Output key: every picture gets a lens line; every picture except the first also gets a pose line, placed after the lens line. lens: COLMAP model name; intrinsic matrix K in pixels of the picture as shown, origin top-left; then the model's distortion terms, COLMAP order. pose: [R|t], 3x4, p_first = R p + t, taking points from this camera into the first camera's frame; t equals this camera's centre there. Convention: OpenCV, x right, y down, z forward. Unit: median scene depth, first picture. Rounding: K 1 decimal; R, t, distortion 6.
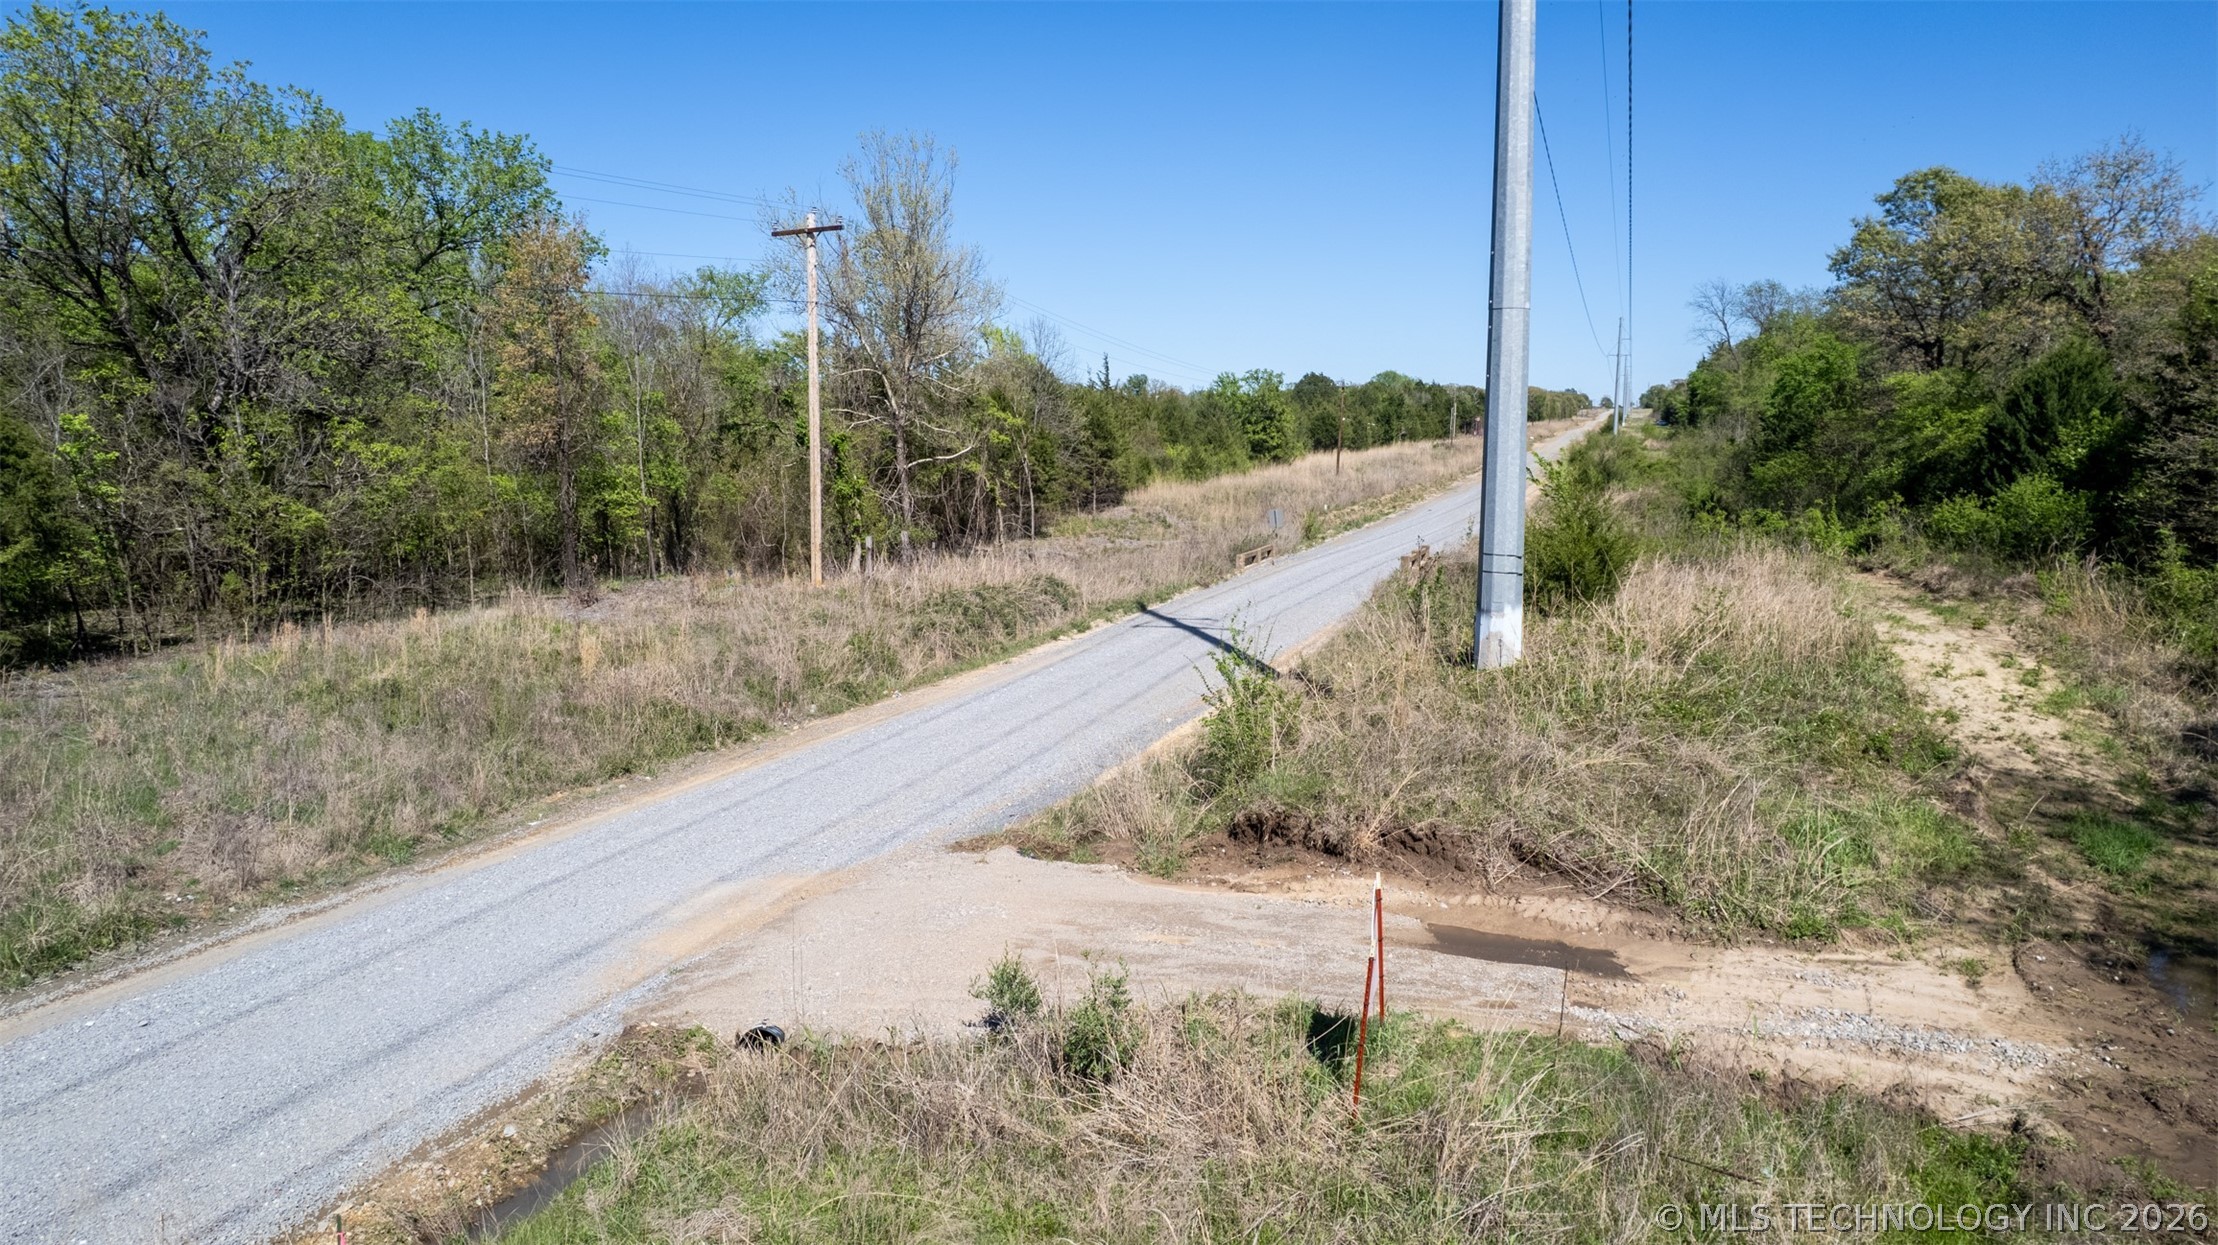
lens RADIAL K [[1431.1, 0, 1094.4], [0, 1431.1, 623.0], [0, 0, 1]] dist [-0.044740, 0.000115]
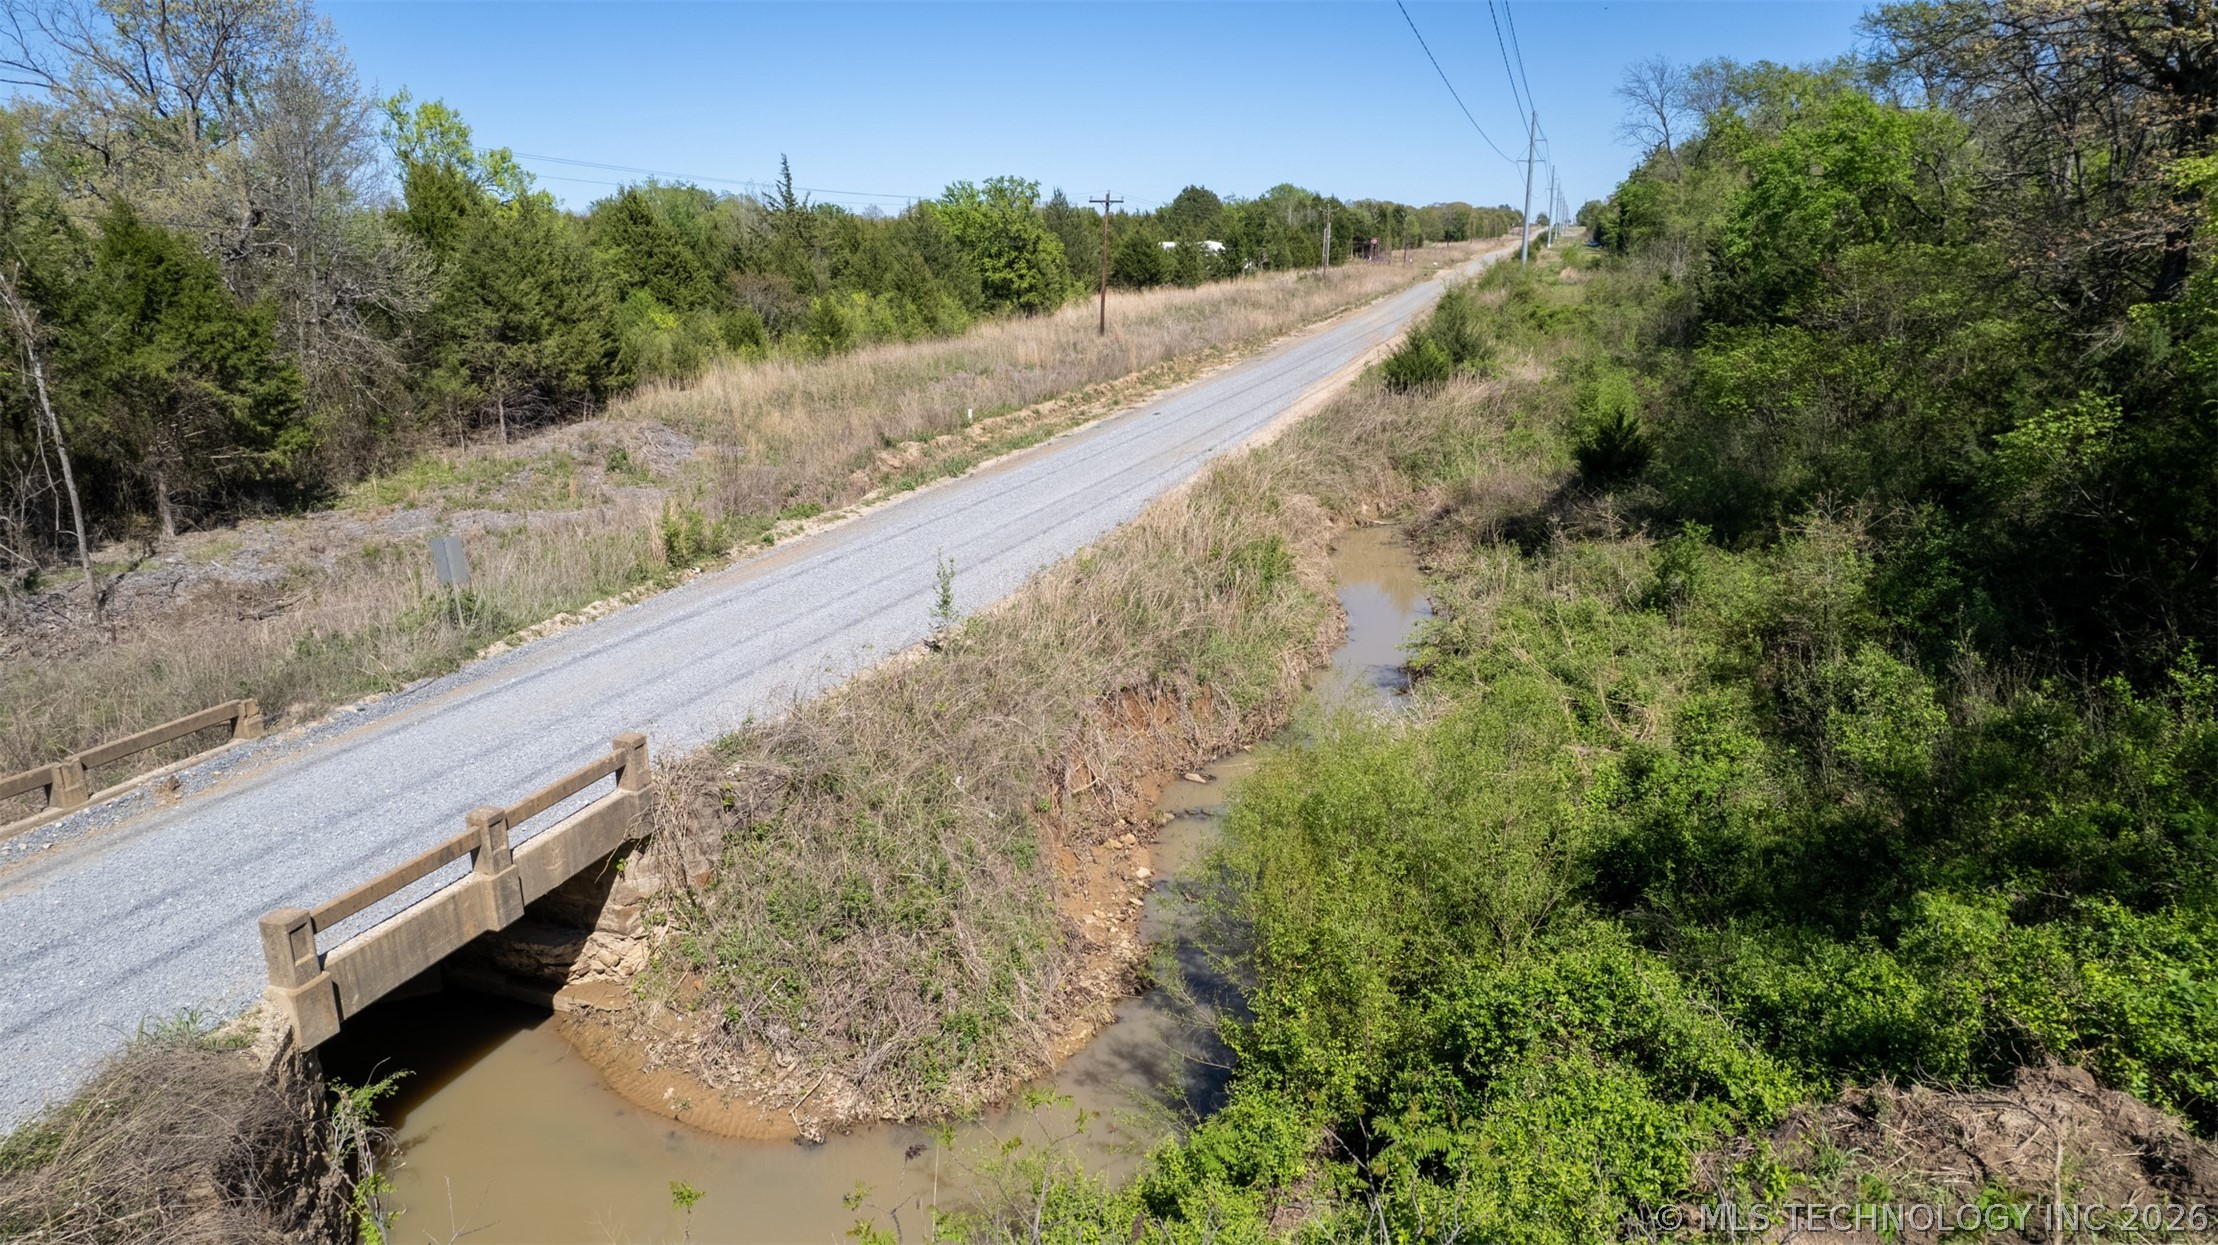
lens RADIAL K [[1431.1, 0, 1094.4], [0, 1431.1, 623.0], [0, 0, 1]] dist [-0.044740, 0.000115]
pose [[0.998974, -0.015457, 0.042563, 0.108990], [0.010159, 0.992477, 0.122008, -0.039017], [-0.044129, -0.121450, 0.991616, 0.240231]]
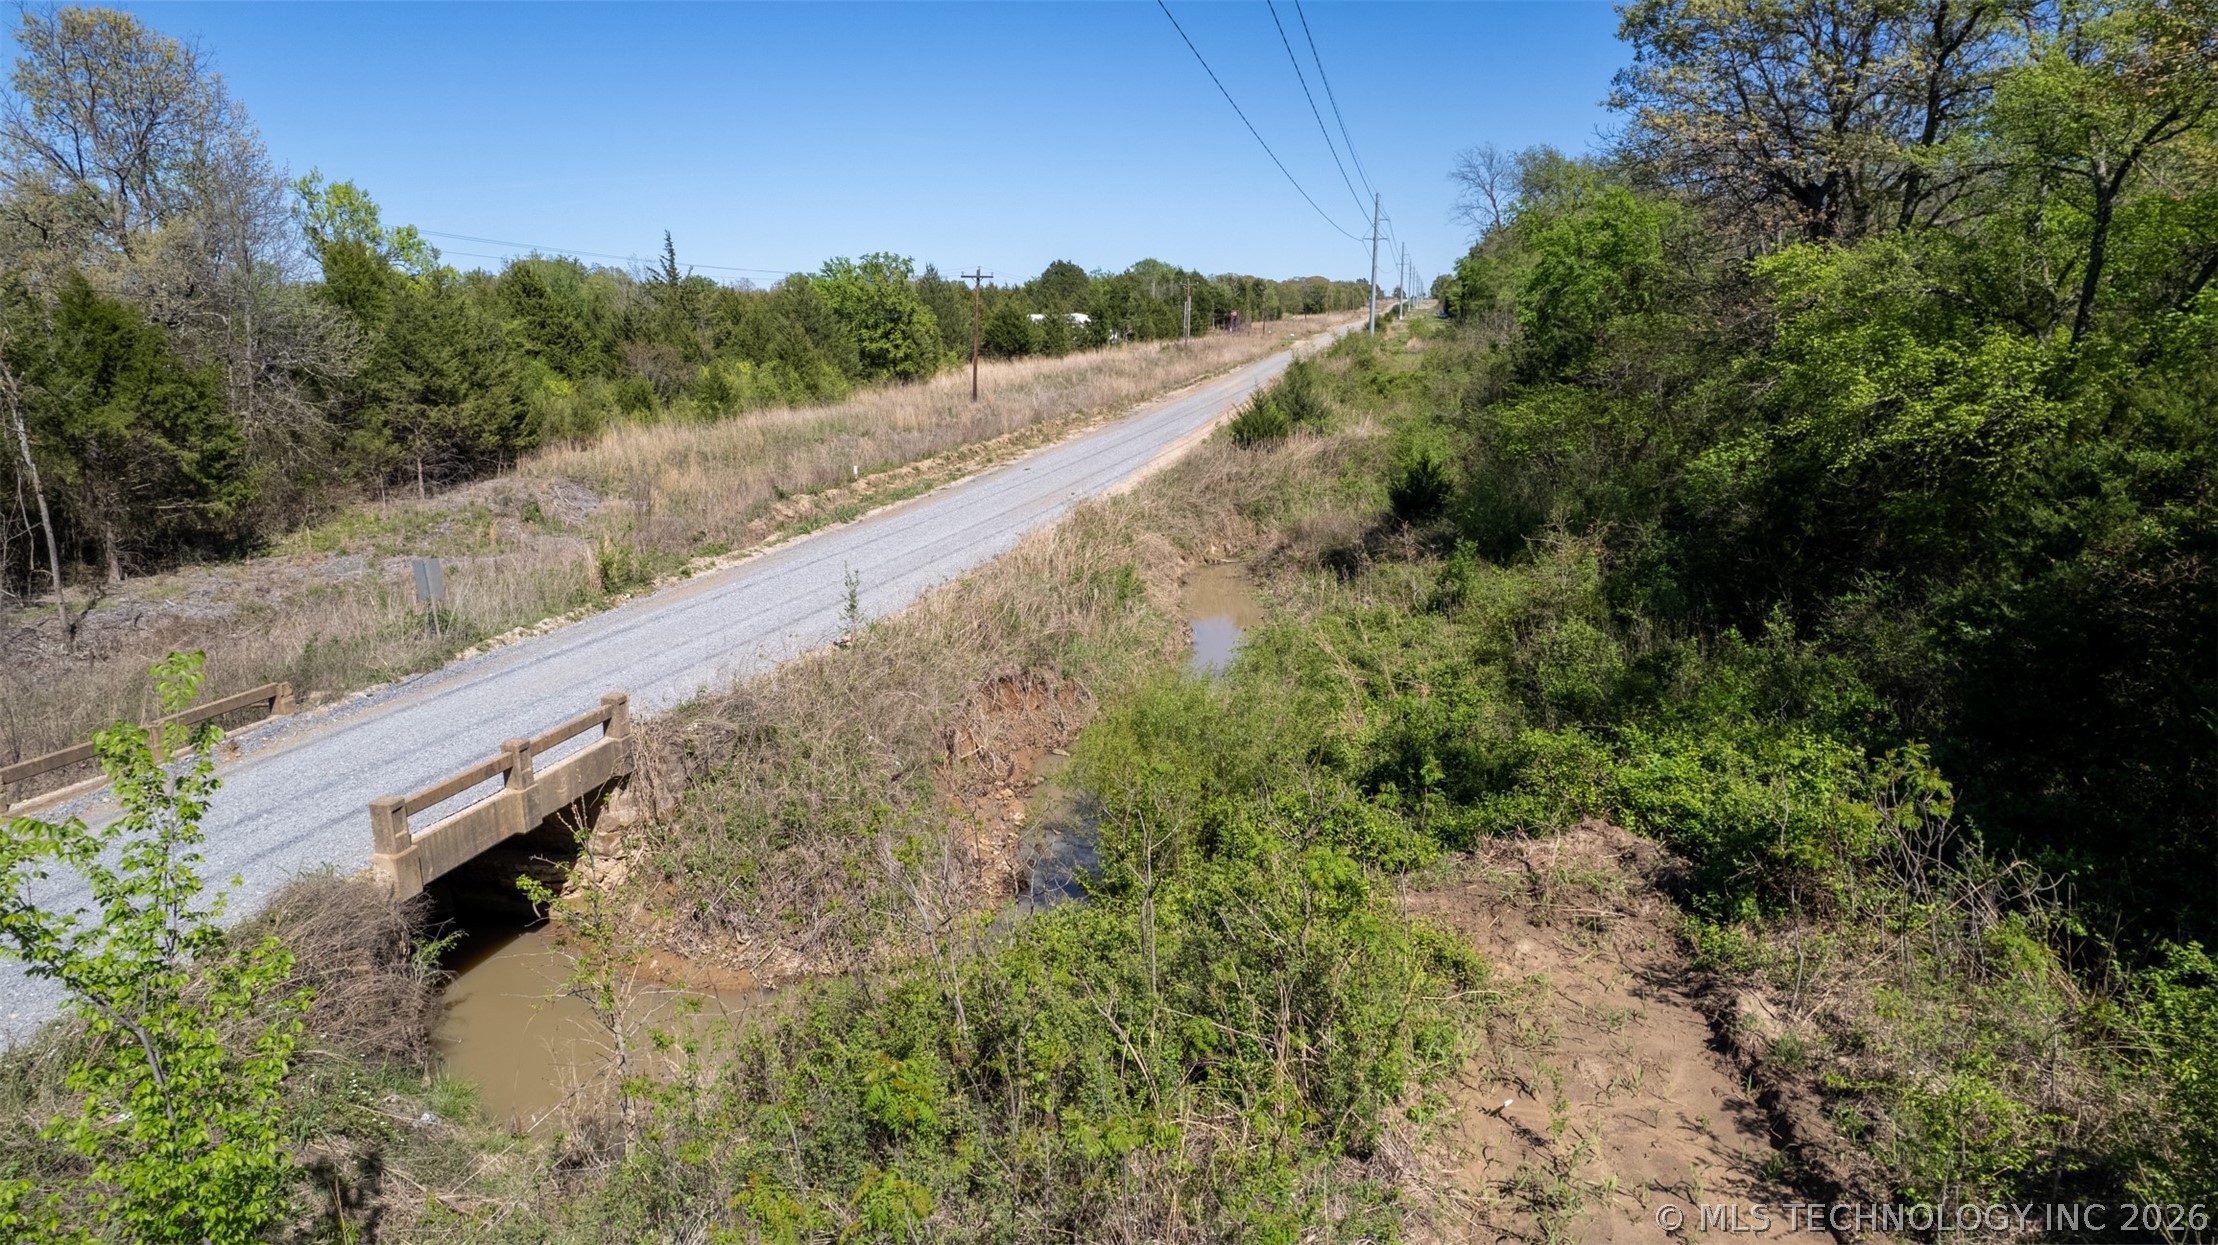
lens RADIAL K [[1431.1, 0, 1094.4], [0, 1431.1, 623.0], [0, 0, 1]] dist [-0.044740, 0.000115]
pose [[0.991054, -0.029961, 0.130055, 0.106743], [0.020240, 0.996945, 0.075434, -0.034408], [-0.131918, -0.072127, 0.988633, 0.207746]]
